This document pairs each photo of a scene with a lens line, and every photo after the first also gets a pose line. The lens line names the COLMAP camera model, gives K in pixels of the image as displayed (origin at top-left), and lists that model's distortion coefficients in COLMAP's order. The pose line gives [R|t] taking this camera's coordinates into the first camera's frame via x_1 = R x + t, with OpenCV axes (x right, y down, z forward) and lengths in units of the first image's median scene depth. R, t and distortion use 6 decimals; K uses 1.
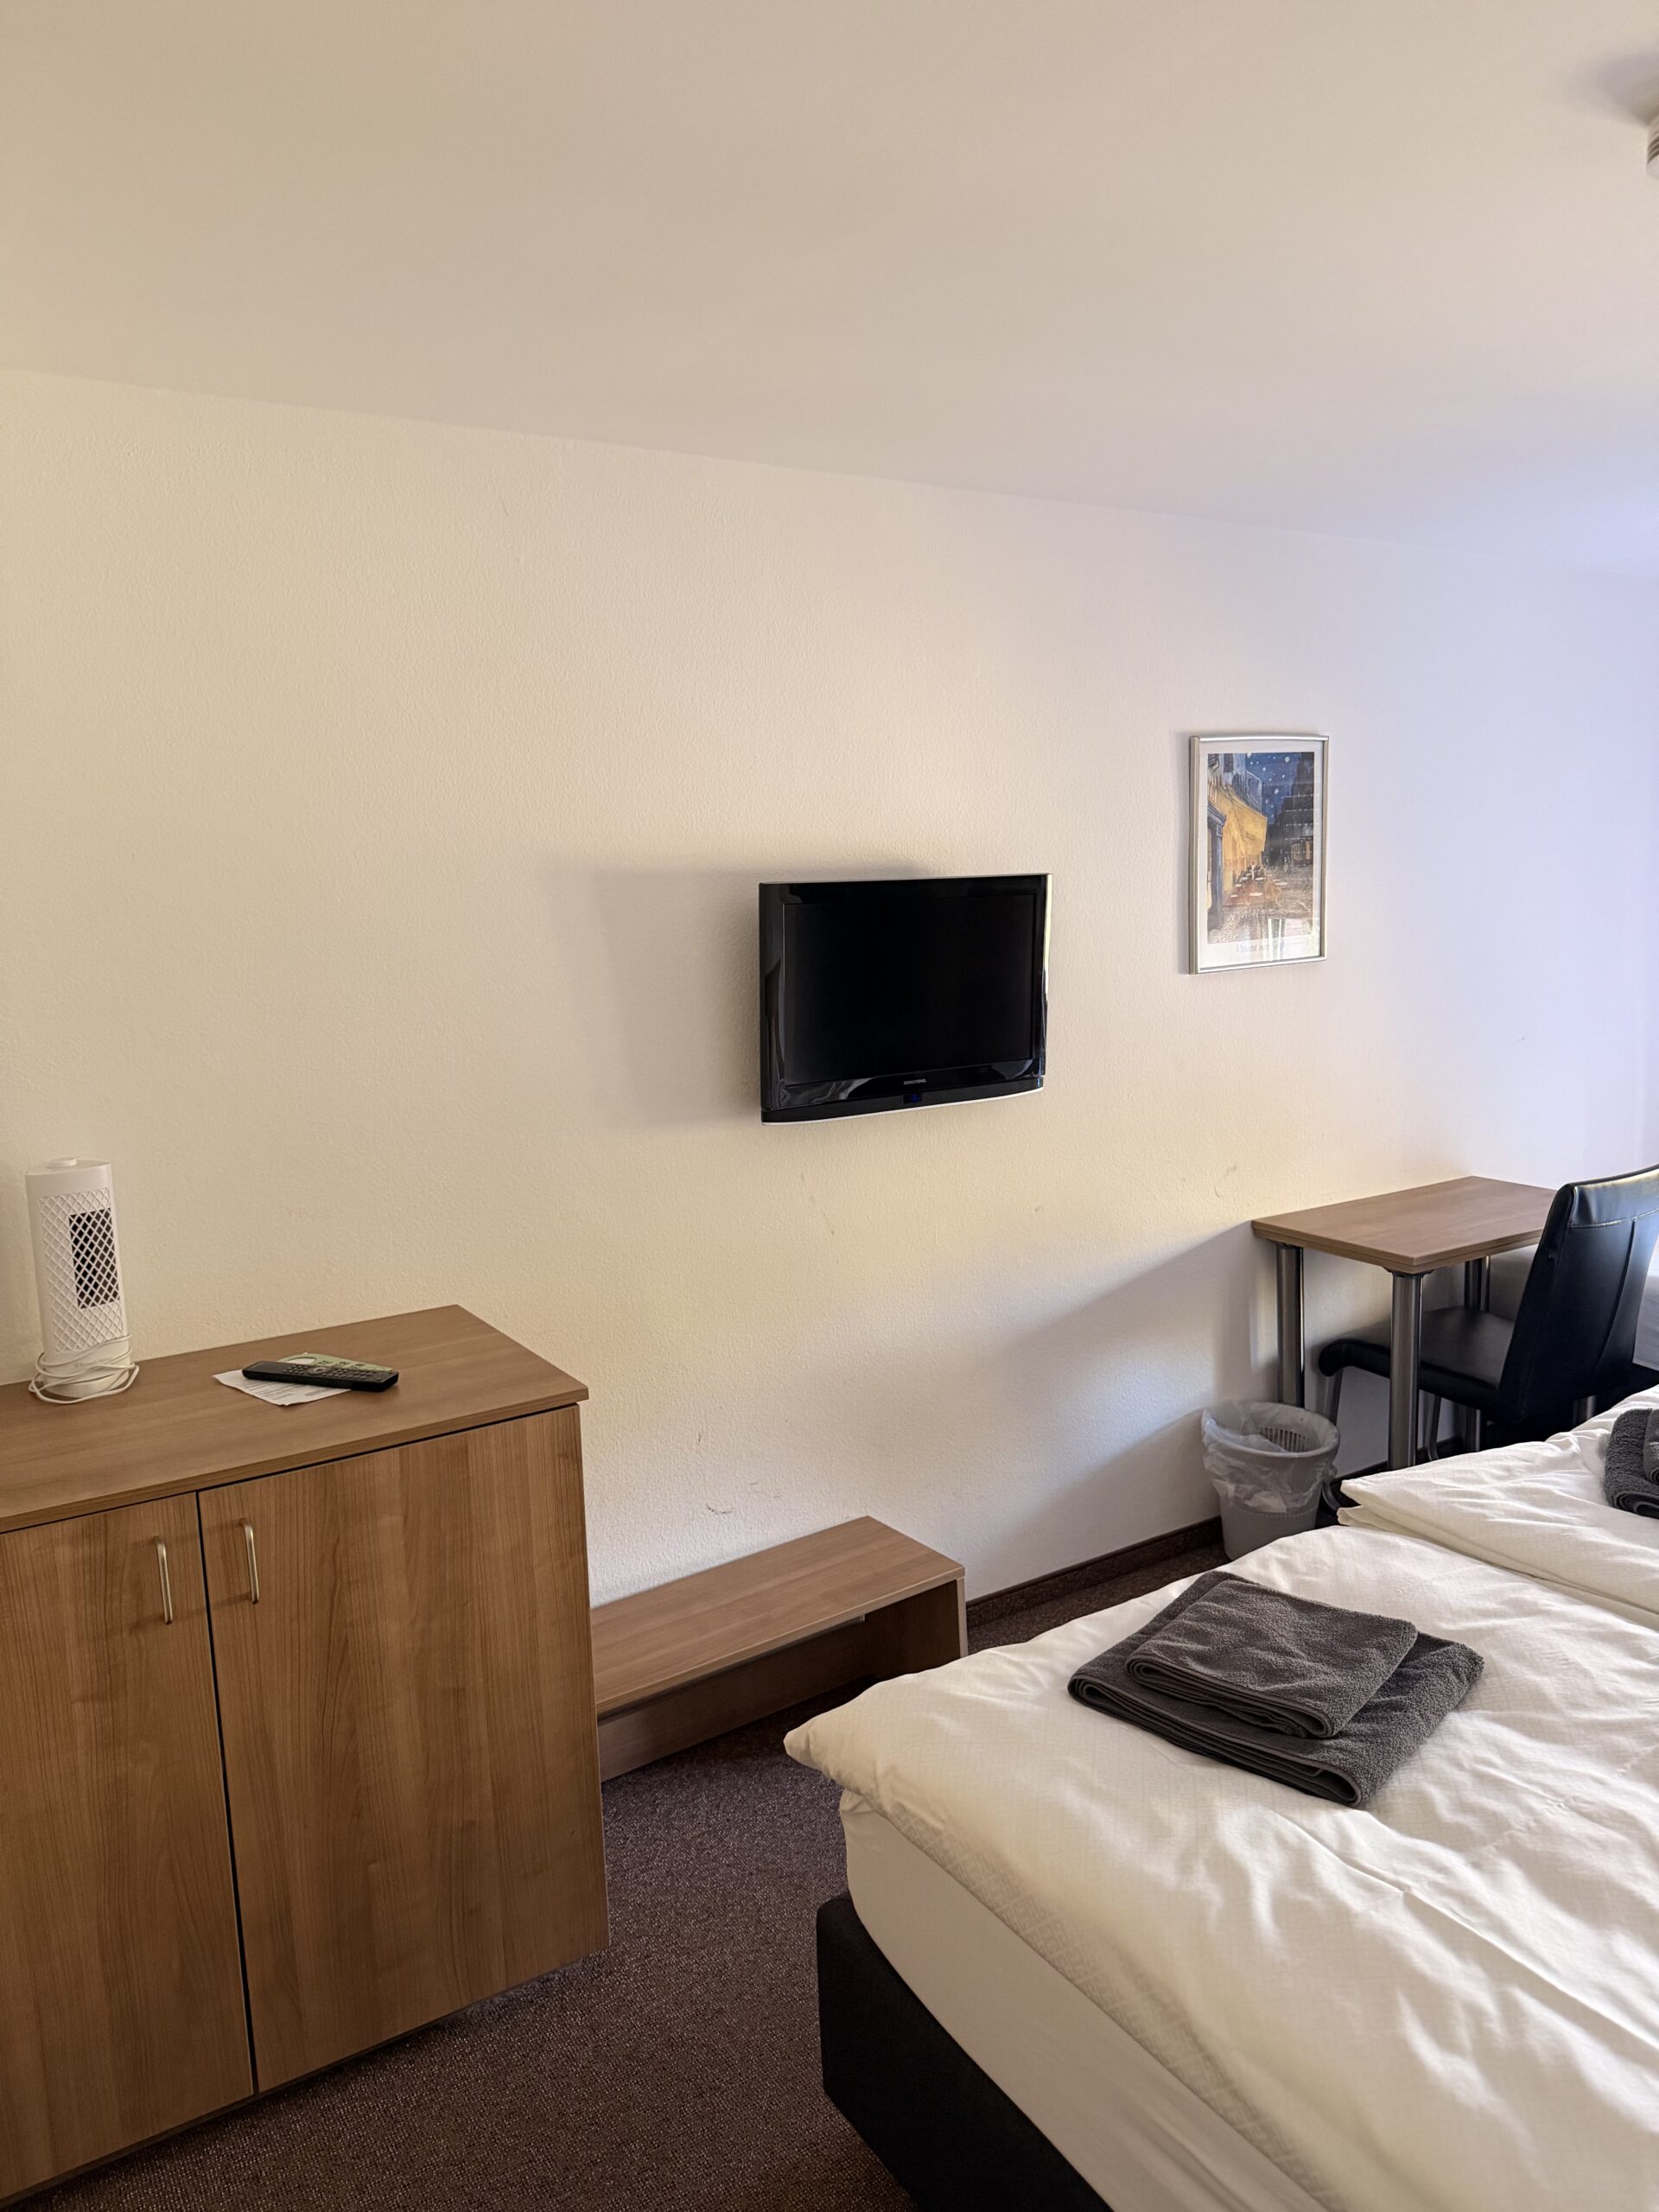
lens RADIAL K [[1575.5, 0, 829.5], [0, 1575.5, 1106.0], [0, 0, 1]] dist [0.067919, -0.069983]
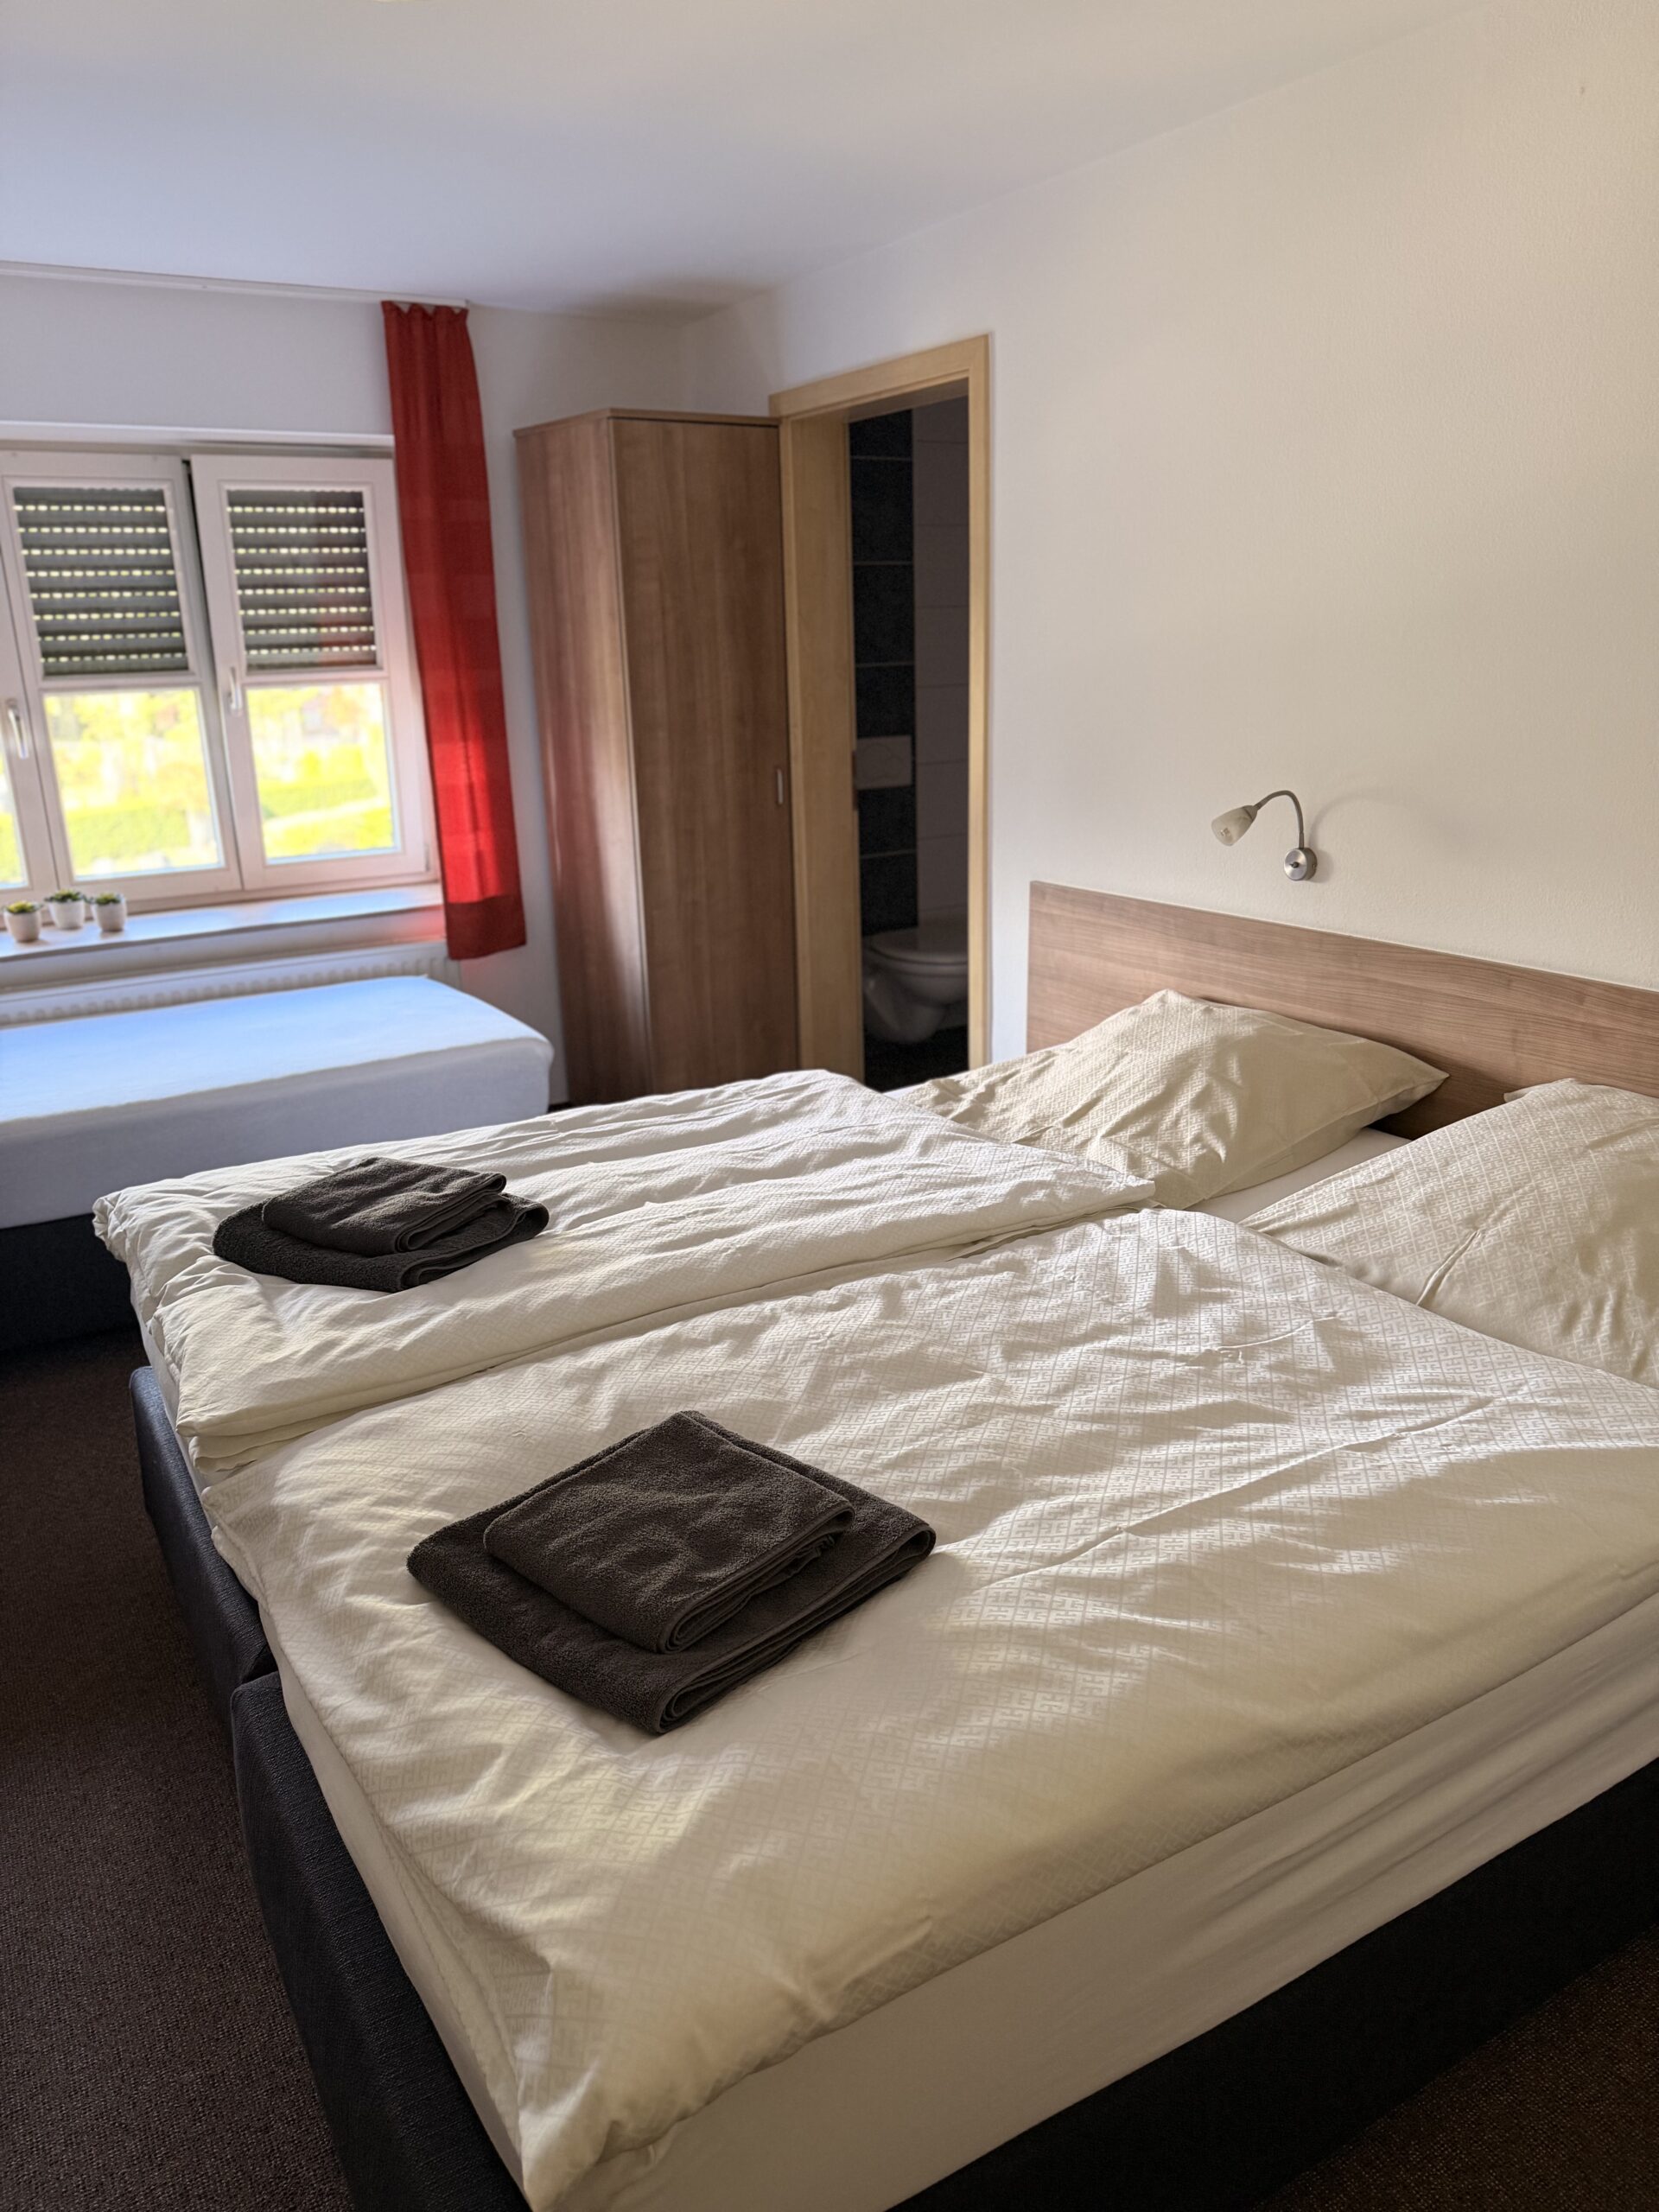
lens RADIAL K [[1575.5, 0, 829.5], [0, 1575.5, 1106.0], [0, 0, 1]] dist [0.067919, -0.069983]
pose [[0.036372, -0.256824, 0.965773, -0.445323], [0.183959, 0.951619, 0.246132, -0.031435], [-0.982261, 0.168711, 0.081858, 0.879695]]
